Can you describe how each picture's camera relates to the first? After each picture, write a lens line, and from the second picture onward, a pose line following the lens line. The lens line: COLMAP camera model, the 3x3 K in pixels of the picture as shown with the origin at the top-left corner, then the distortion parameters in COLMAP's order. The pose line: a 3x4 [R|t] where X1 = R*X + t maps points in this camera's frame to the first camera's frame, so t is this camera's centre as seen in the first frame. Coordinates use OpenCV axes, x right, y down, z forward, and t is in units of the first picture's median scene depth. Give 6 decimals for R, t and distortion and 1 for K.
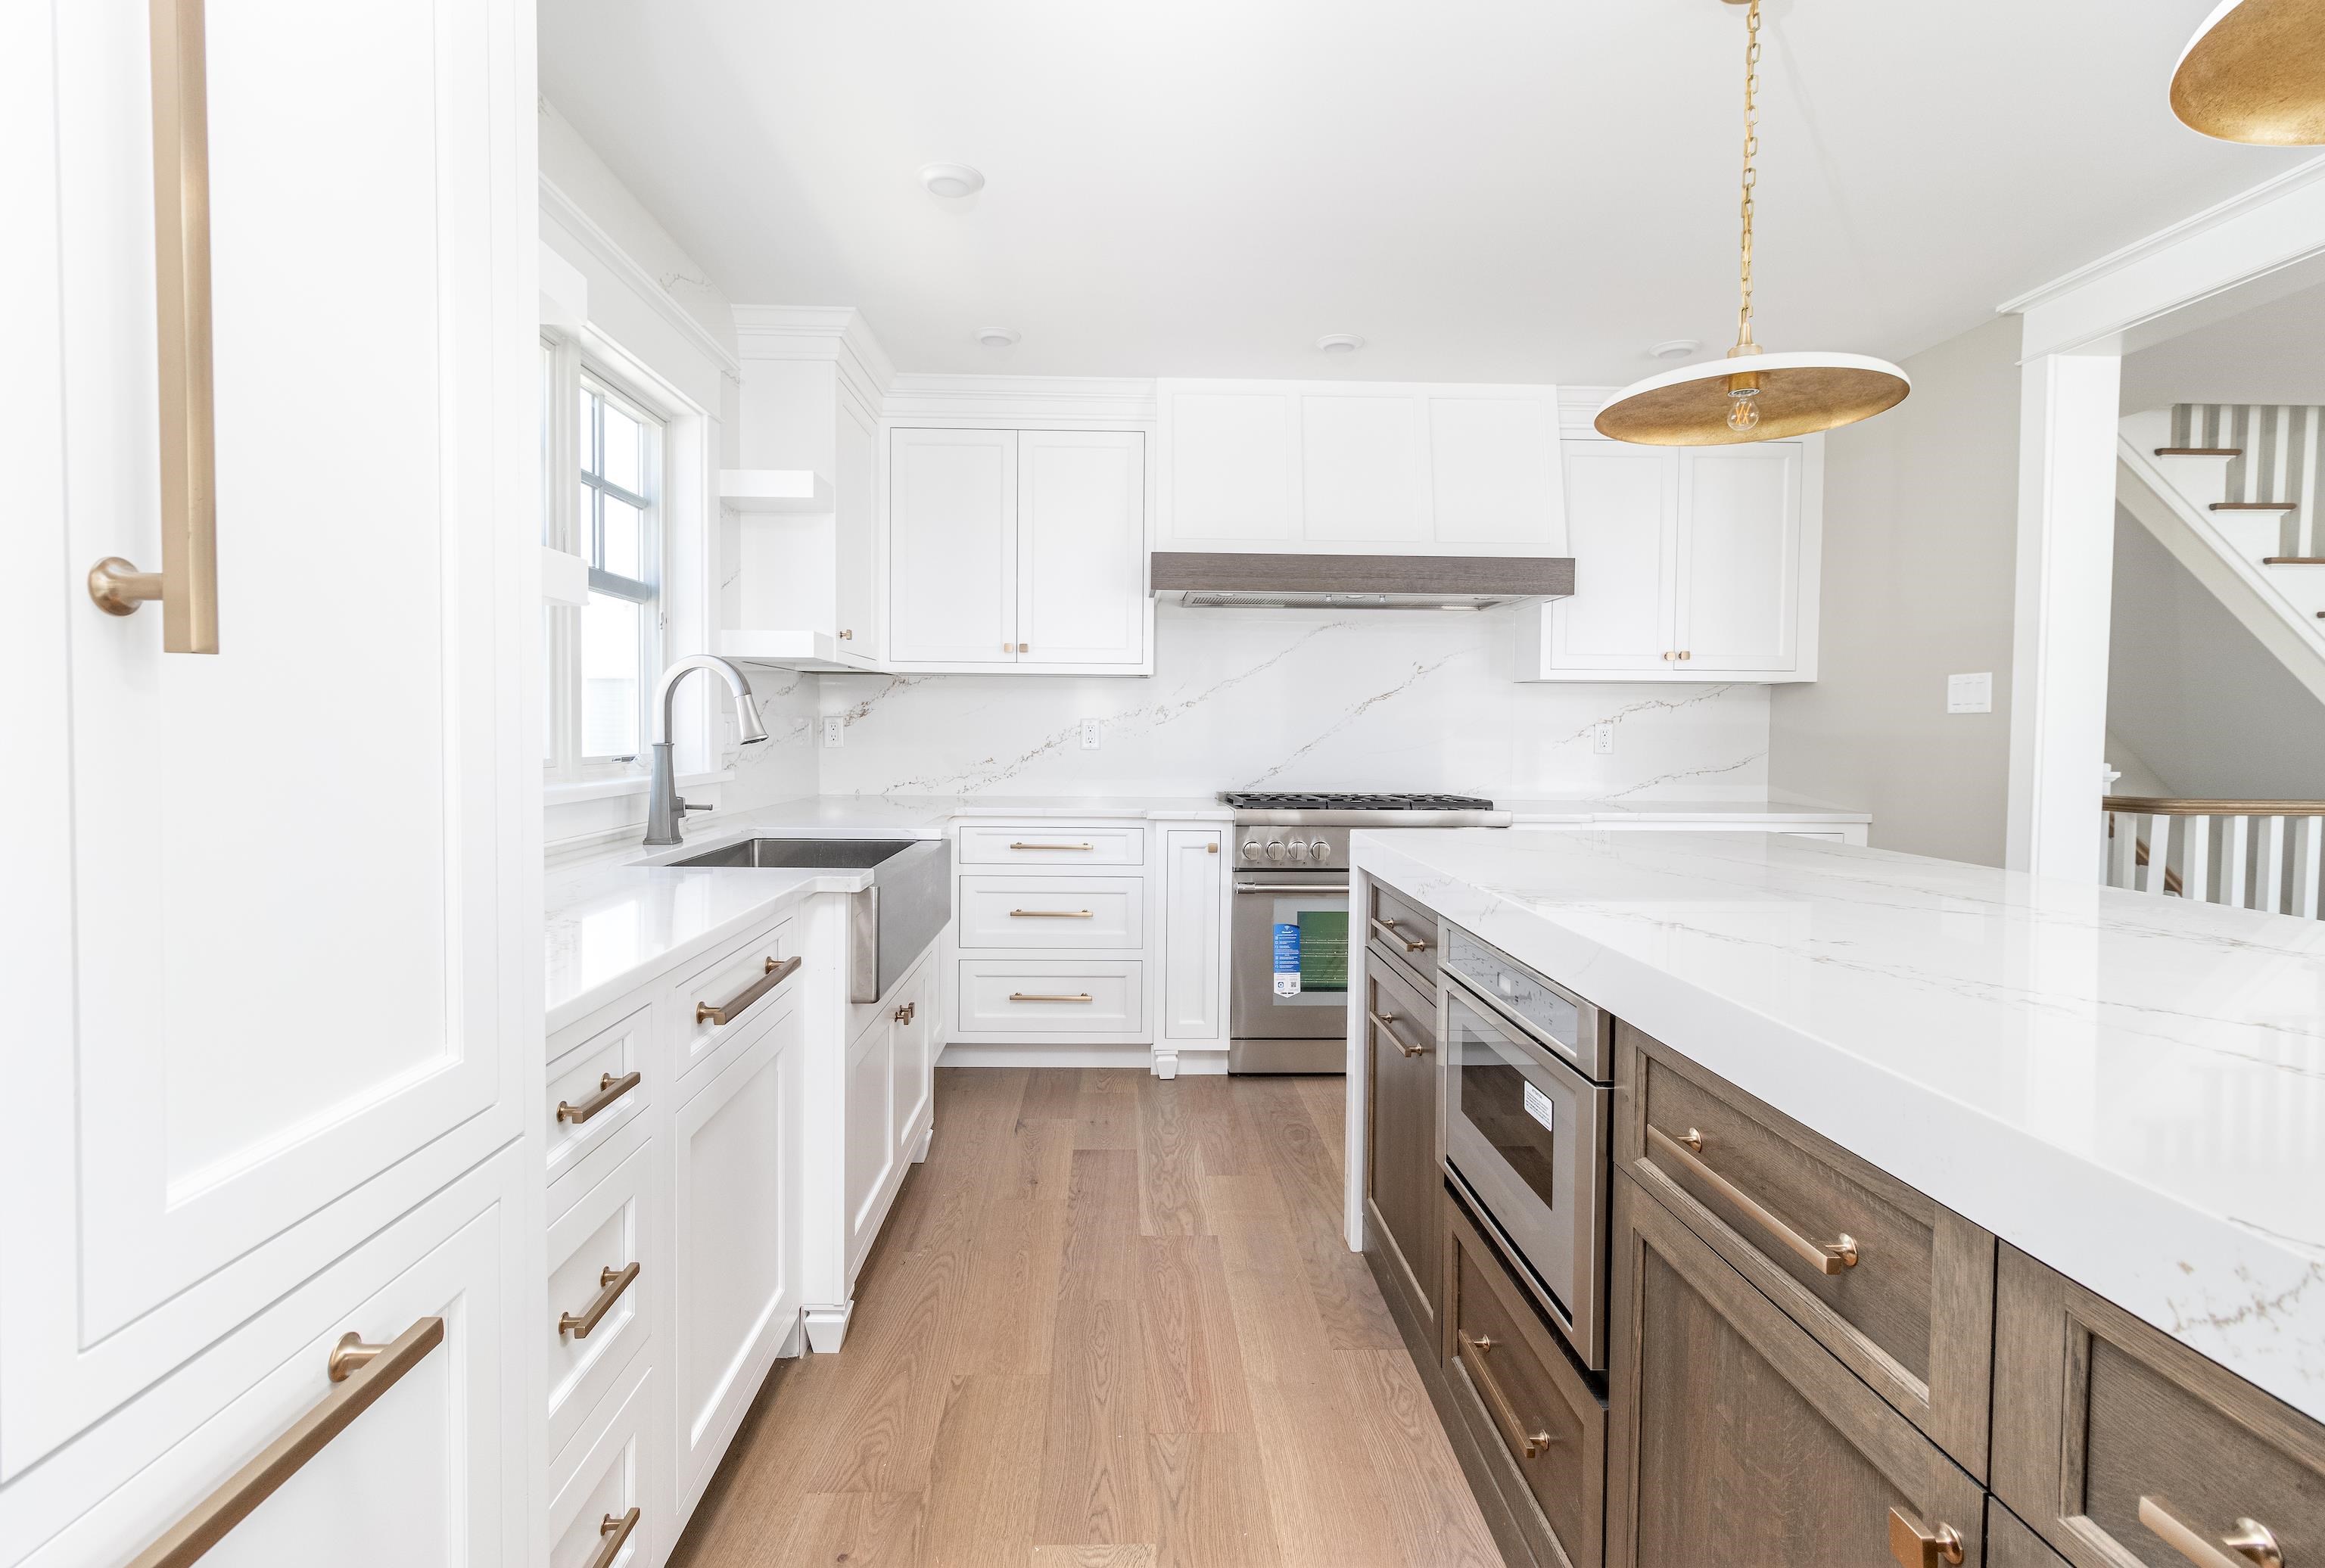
lens RADIAL K [[1112.7, 0, 1161.3], [0, 1112.7, 731.4], [0, 0, 1]] dist [-0.000004, -0.000023]
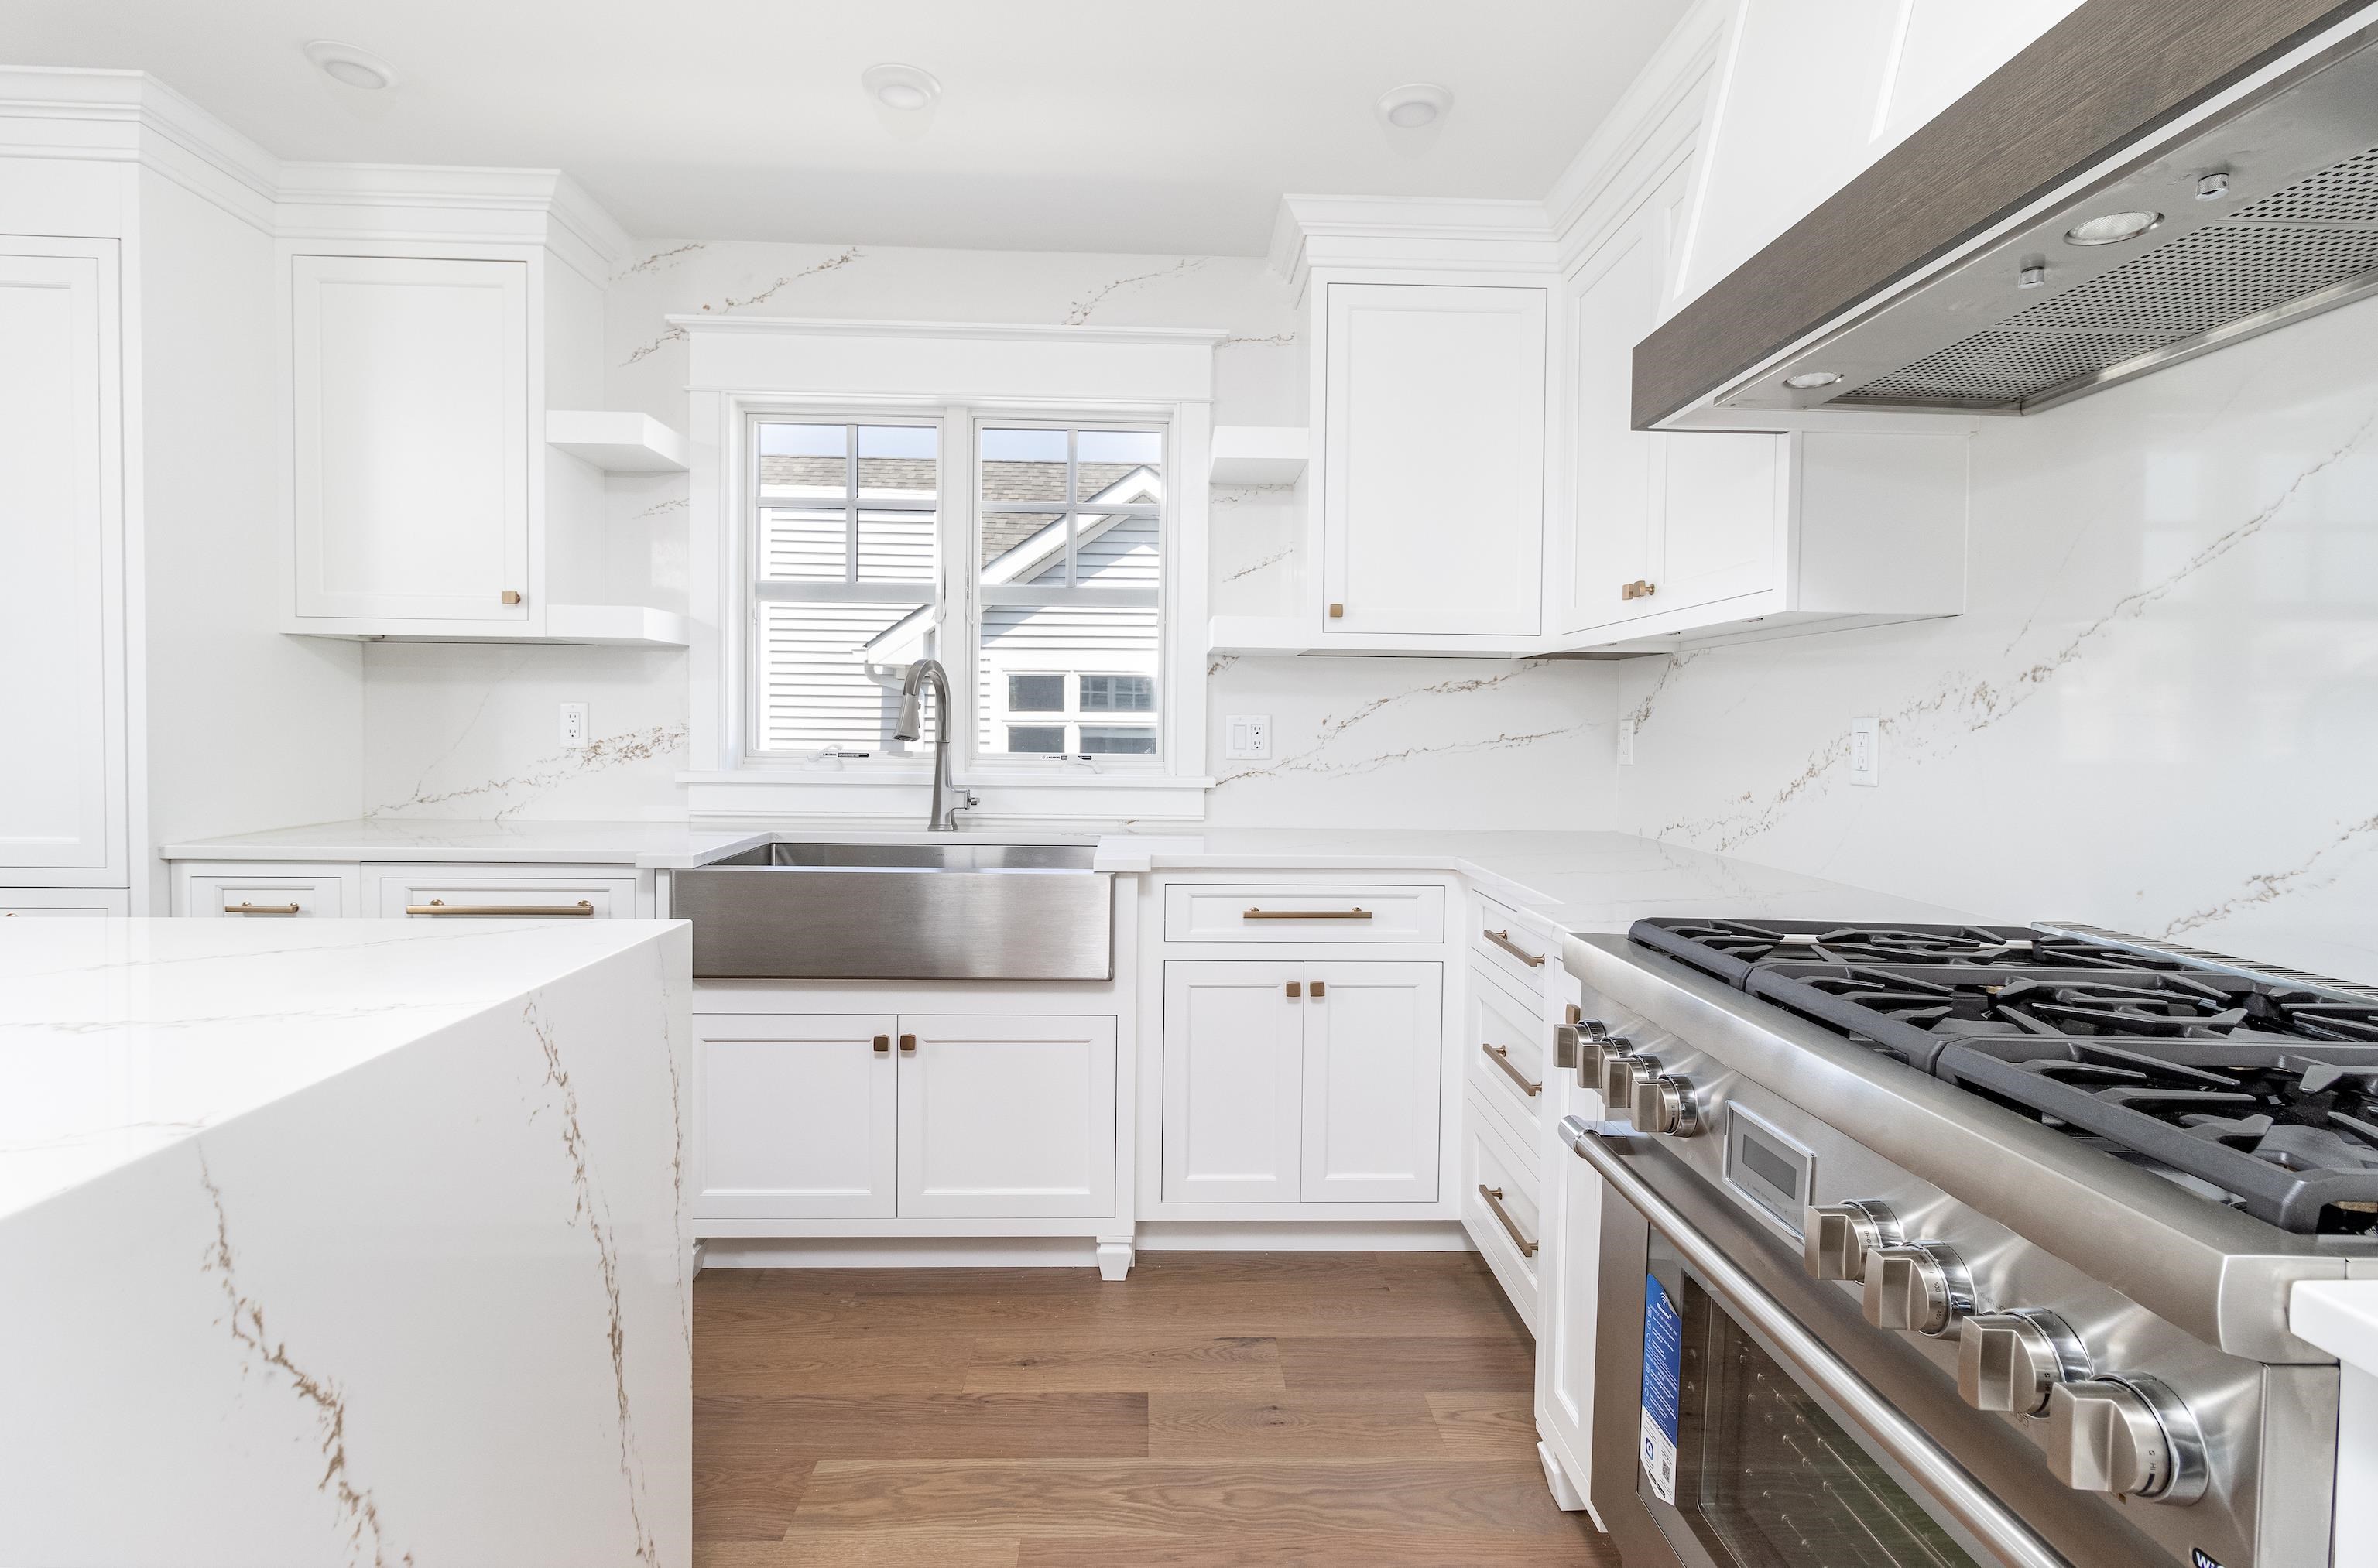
lens RADIAL K [[1130.2, 0, 1179.8], [0, 1130.2, 758.1], [0, 0, 1]] dist [-0.002074, -0.000184]
pose [[-0.004739, 0.021112, -0.999766, 0.509494], [-0.014819, 0.999666, 0.021180, -0.000469], [0.999879, 0.014916, -0.004425, 0.925798]]
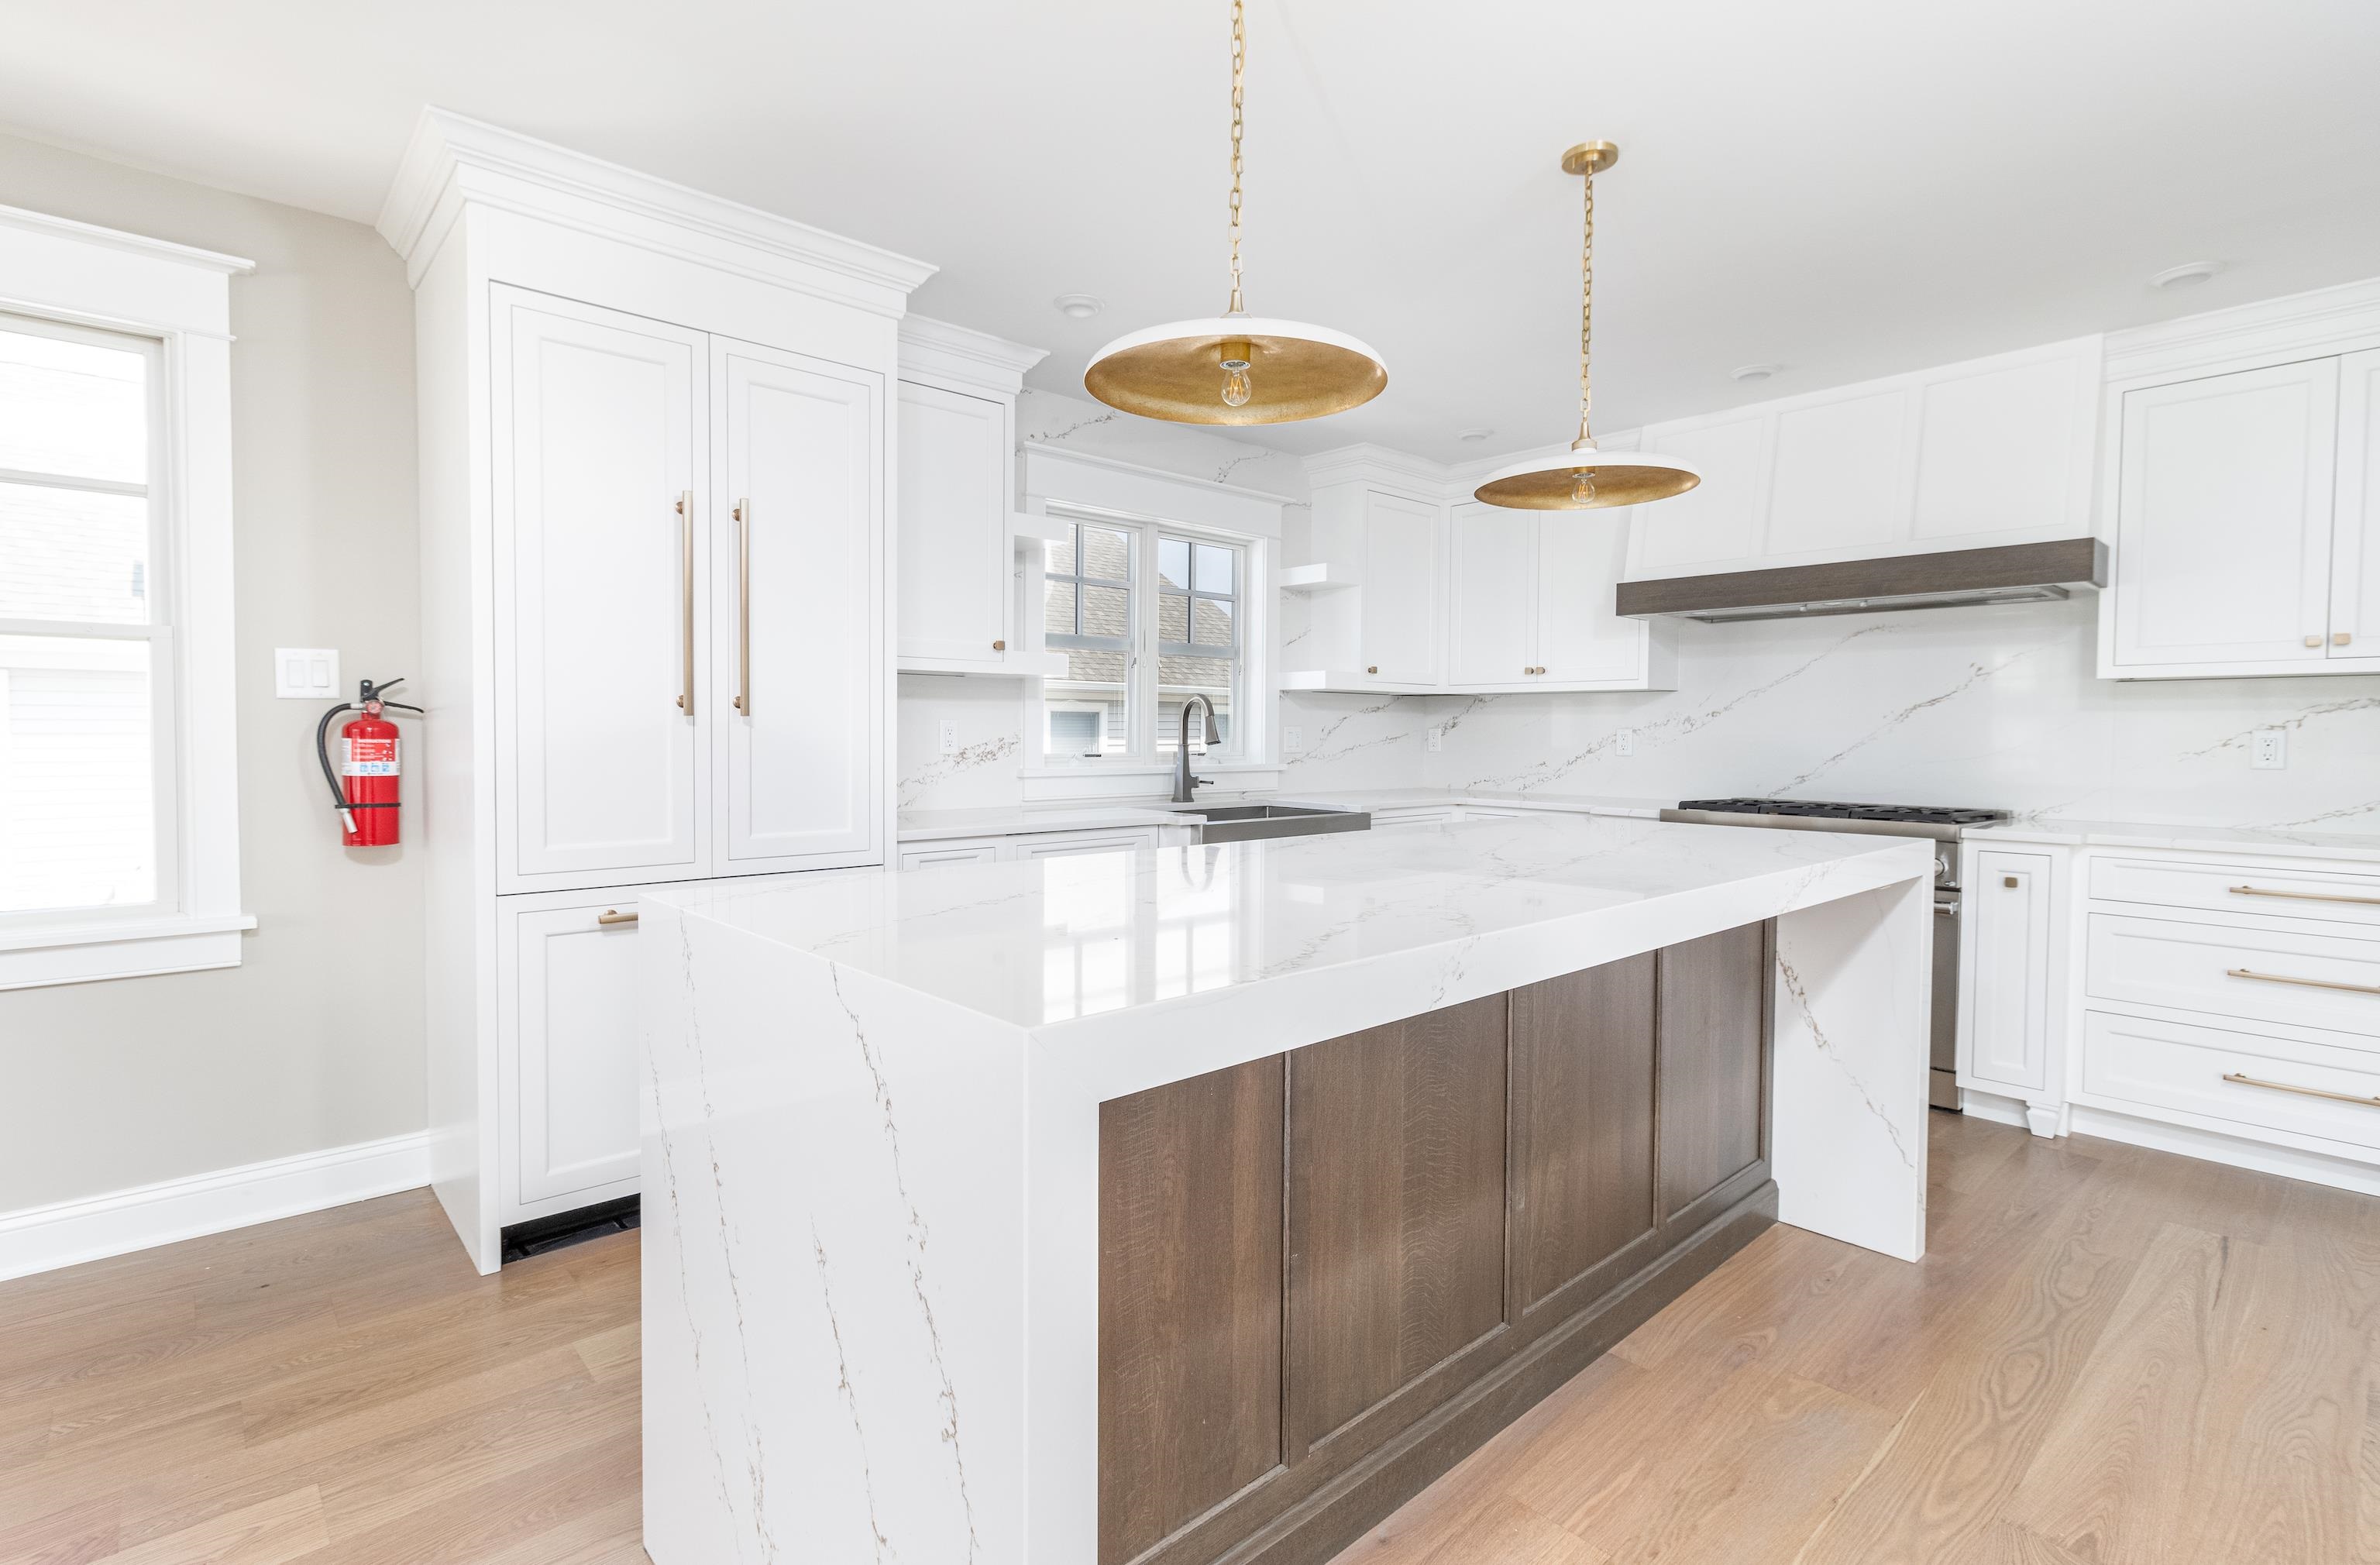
lens RADIAL K [[1126.0, 0, 1190.0], [0, 1126.0, 782.5], [0, 0, 1]] dist [-0.016446, 0.000250]
pose [[0.644022, 0.028923, -0.764460, 0.677060], [-0.002086, 0.999348, 0.036053, 0.004221], [0.765004, -0.021624, 0.643662, -0.104566]]
